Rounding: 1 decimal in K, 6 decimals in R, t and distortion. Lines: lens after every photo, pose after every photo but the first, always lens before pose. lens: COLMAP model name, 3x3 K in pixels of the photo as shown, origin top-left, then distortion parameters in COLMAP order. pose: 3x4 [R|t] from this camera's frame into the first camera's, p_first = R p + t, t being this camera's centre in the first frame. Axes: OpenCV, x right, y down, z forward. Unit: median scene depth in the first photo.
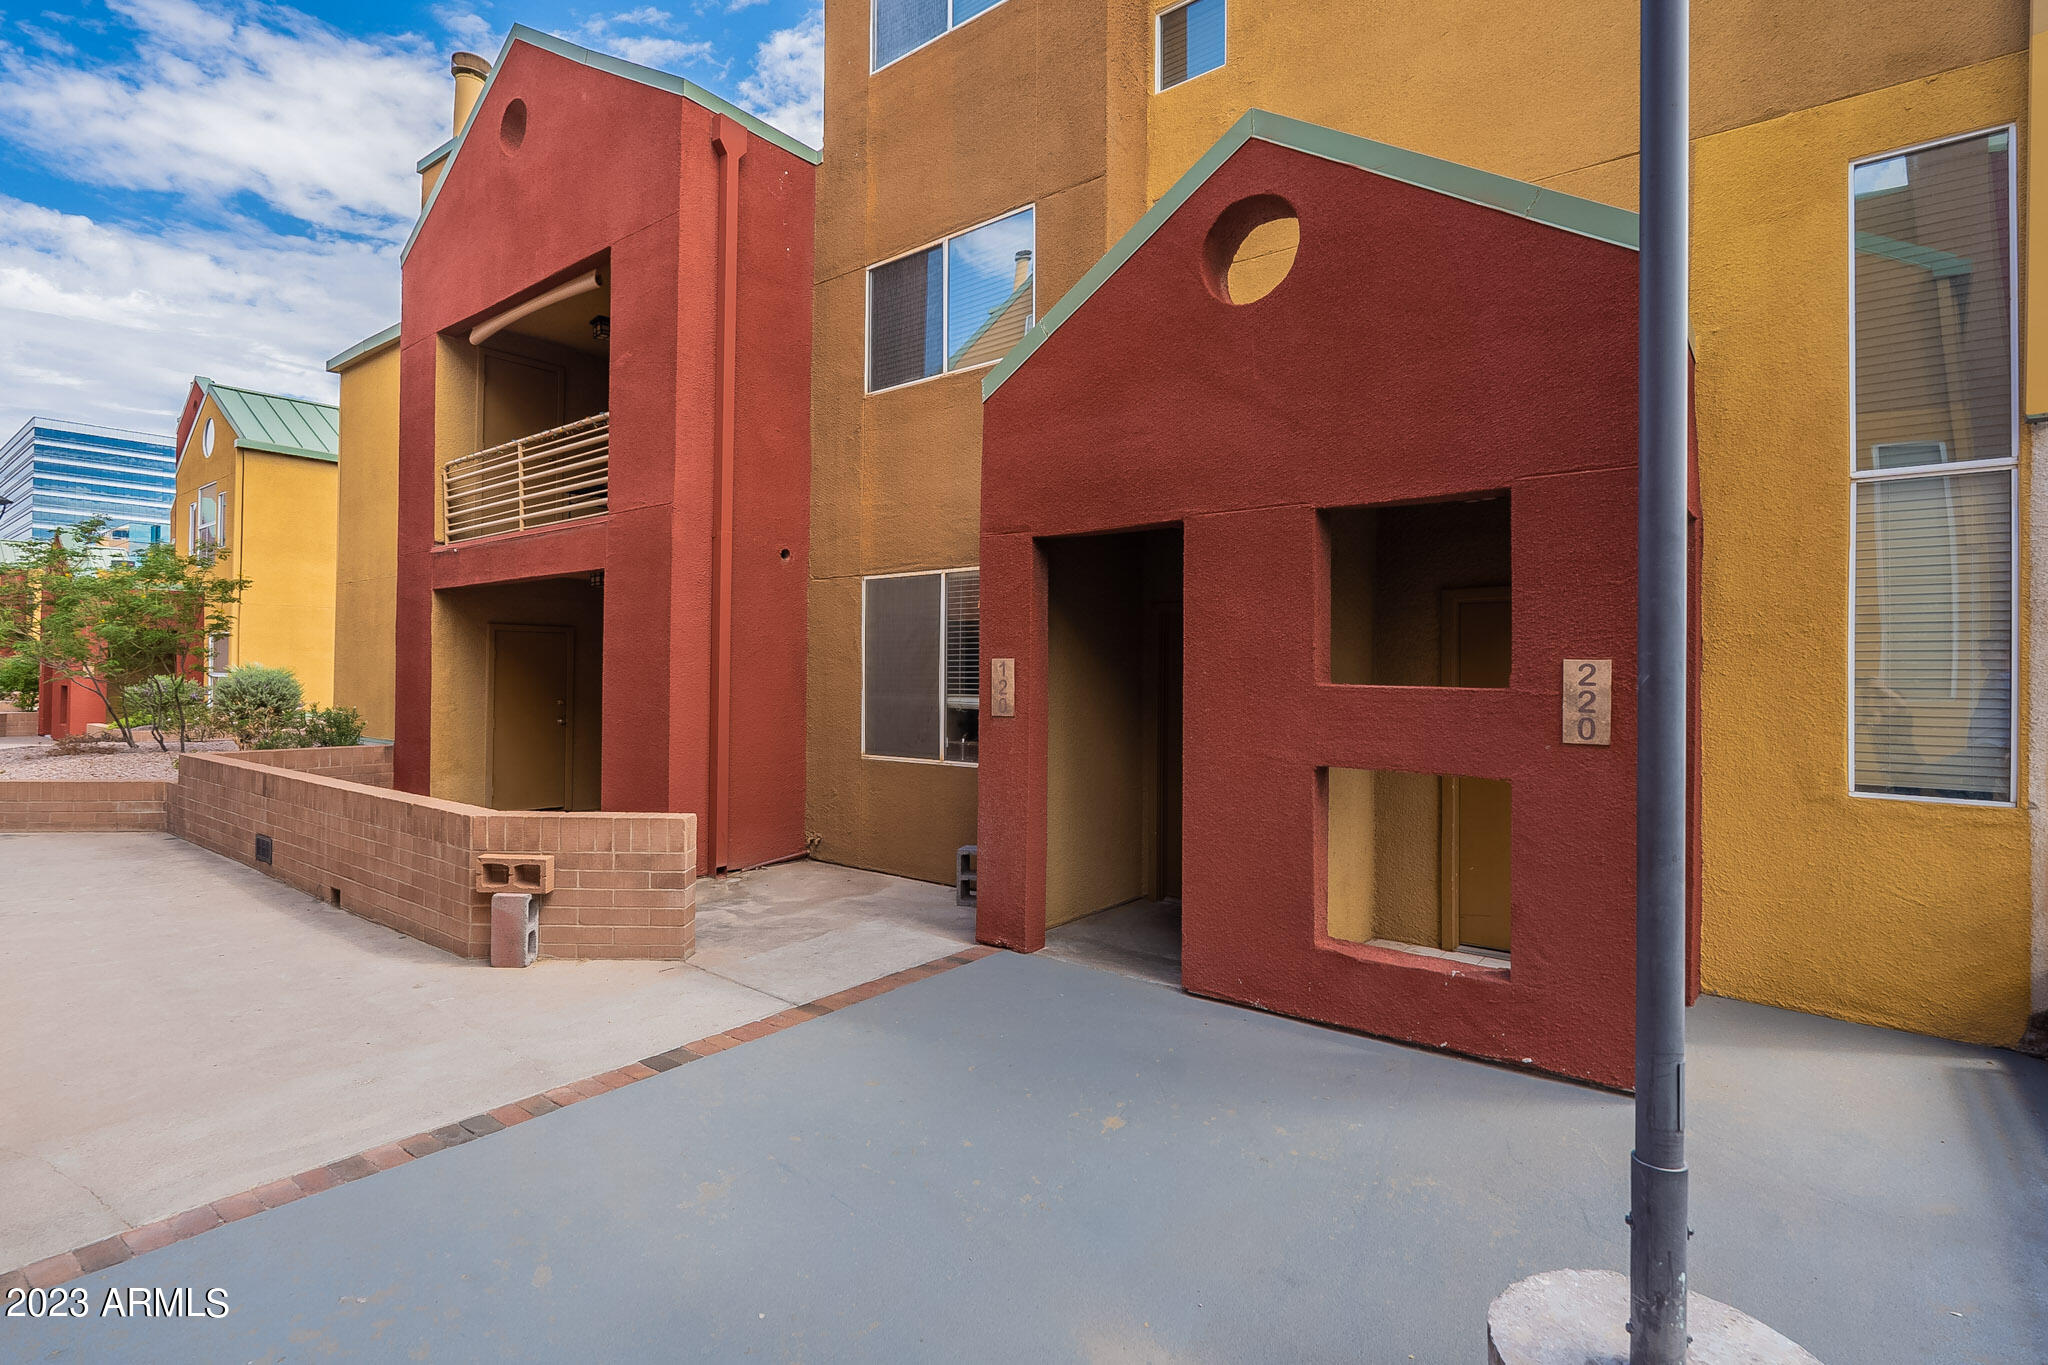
lens RADIAL K [[952.8, 0, 951.7], [0, 952.8, 660.3], [0, 0, 1]] dist [-0.002725, 0.000892]
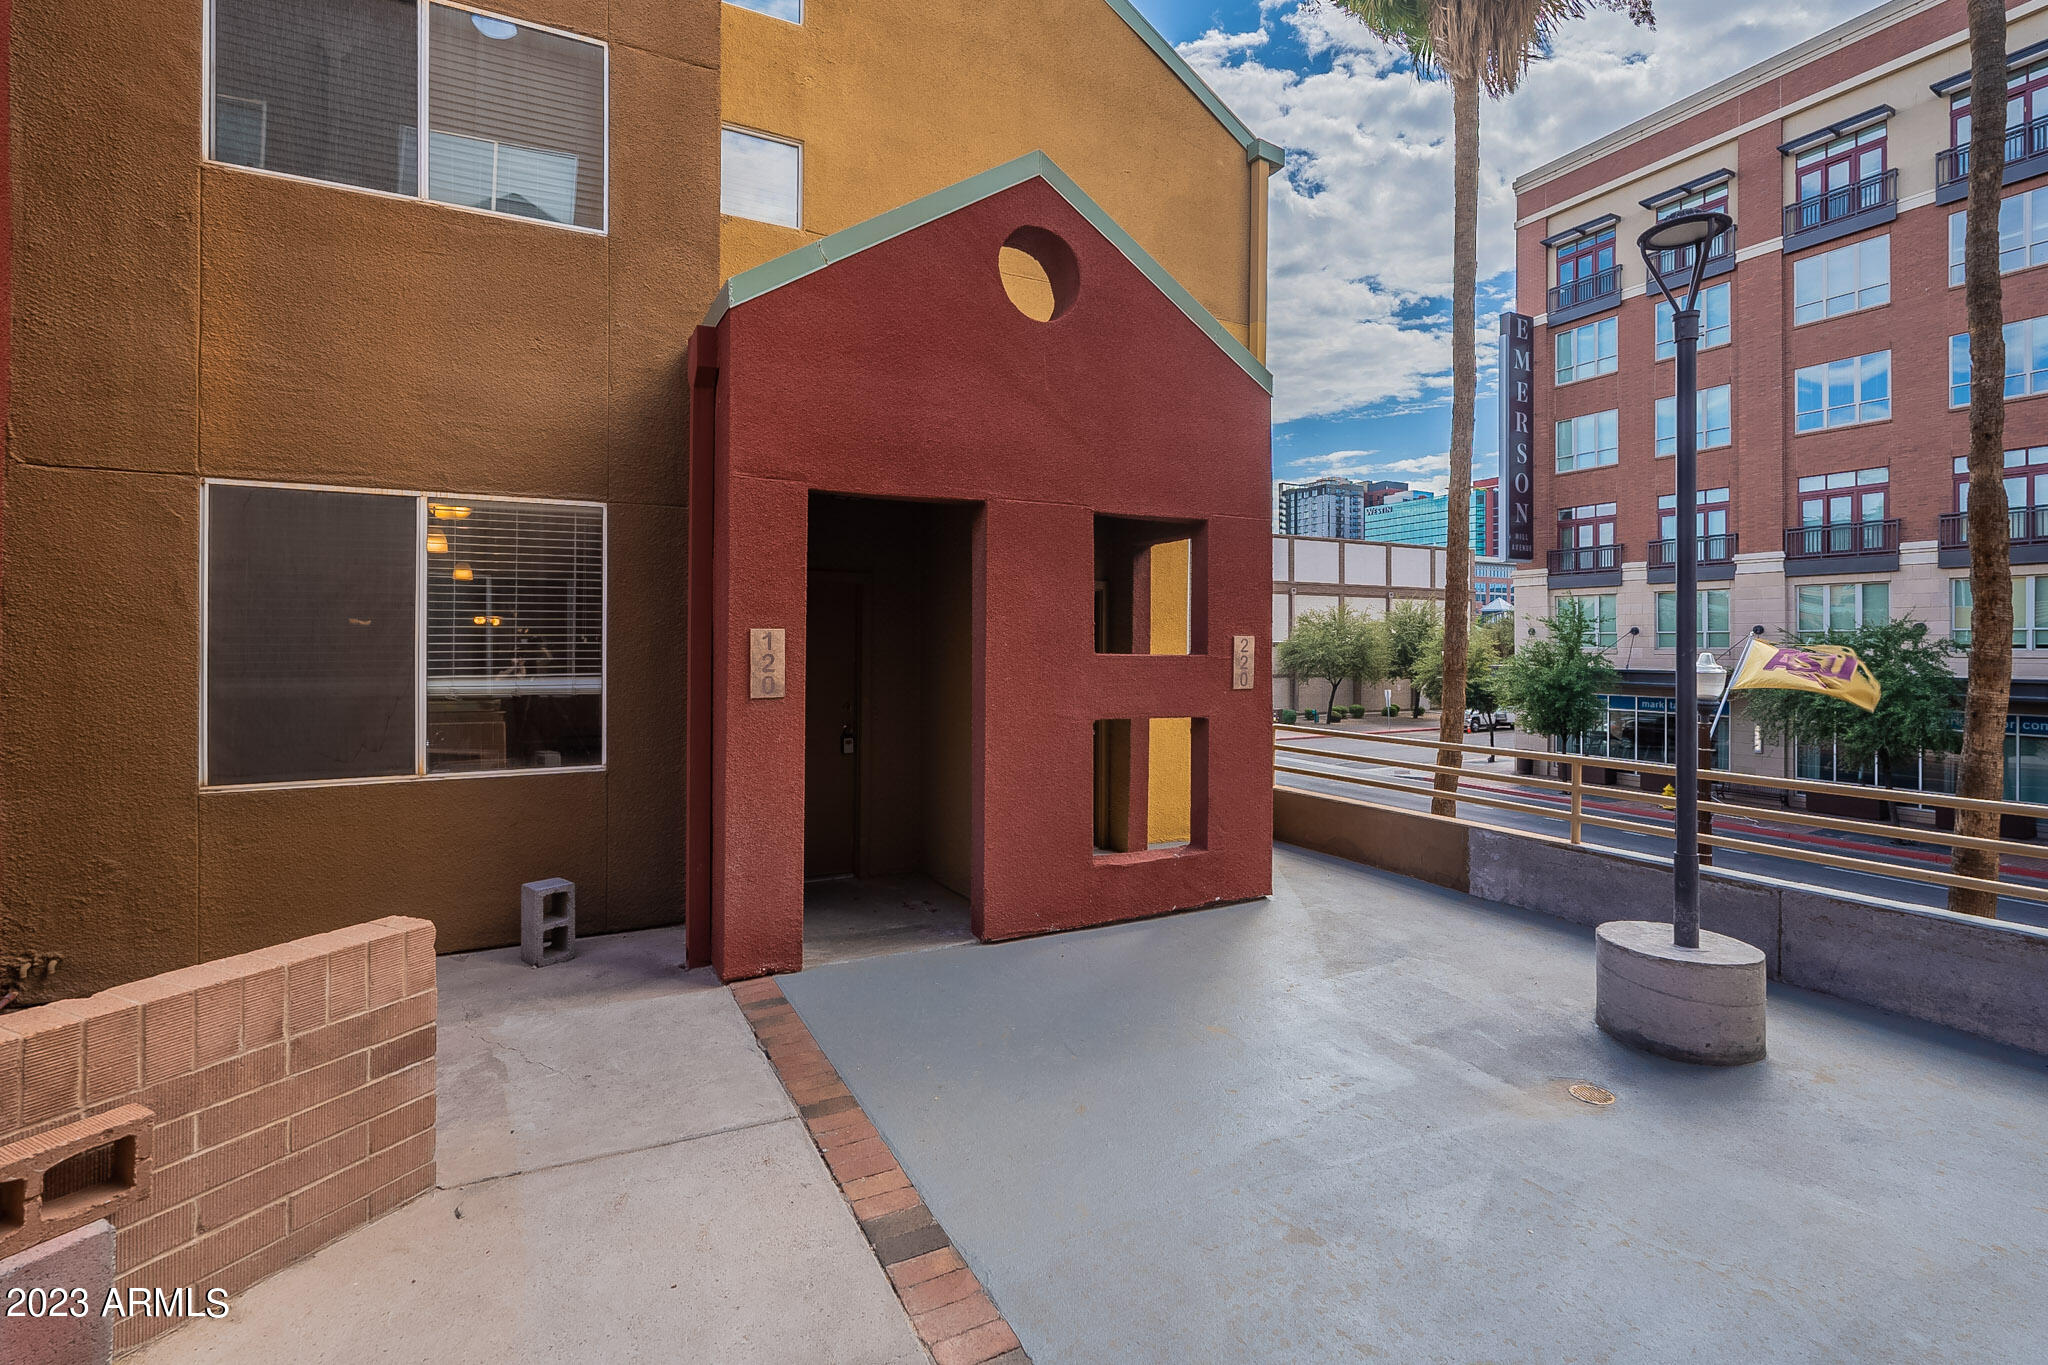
lens RADIAL K [[899.3, 0, 1063.0], [0, 899.3, 640.8], [0, 0, 1]] dist [-0.004547, 0.000442]
pose [[0.410400, -0.002625, 0.911902, -0.598359], [-0.011102, 0.999907, 0.007874, -0.000535], [-0.911838, -0.013355, 0.410333, 0.476316]]
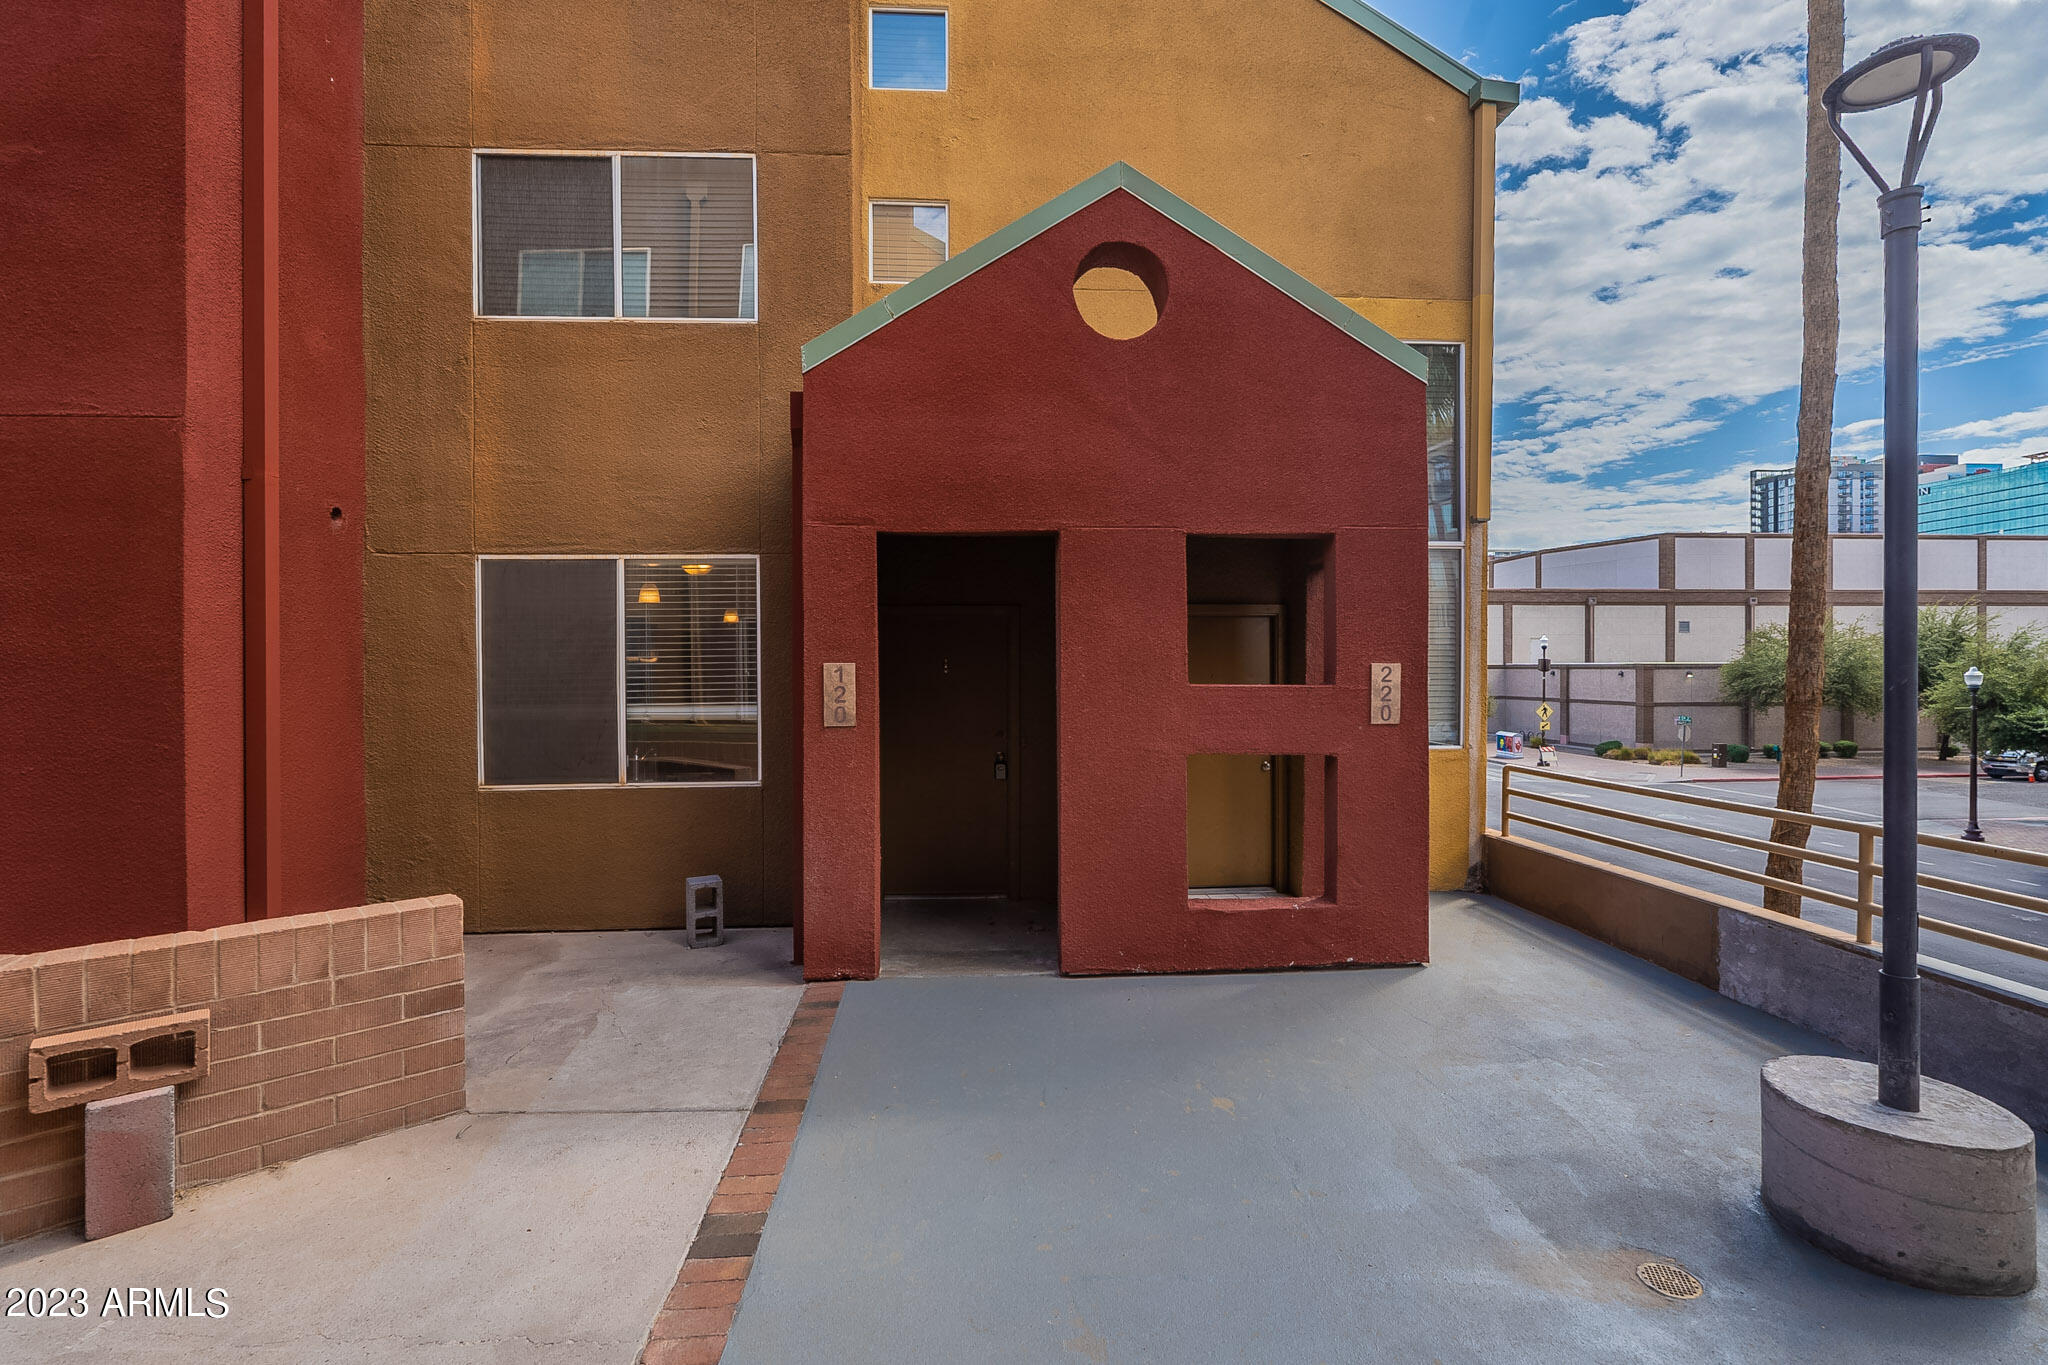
lens RADIAL K [[899.3, 0, 1084.4], [0, 899.3, 673.8], [0, 0, 1]] dist [-0.004547, 0.000442]
pose [[0.734601, -0.014197, 0.678351, -0.388840], [0.002044, 0.999823, 0.018712, -0.007679], [-0.678496, -0.012360, 0.734500, 0.236272]]
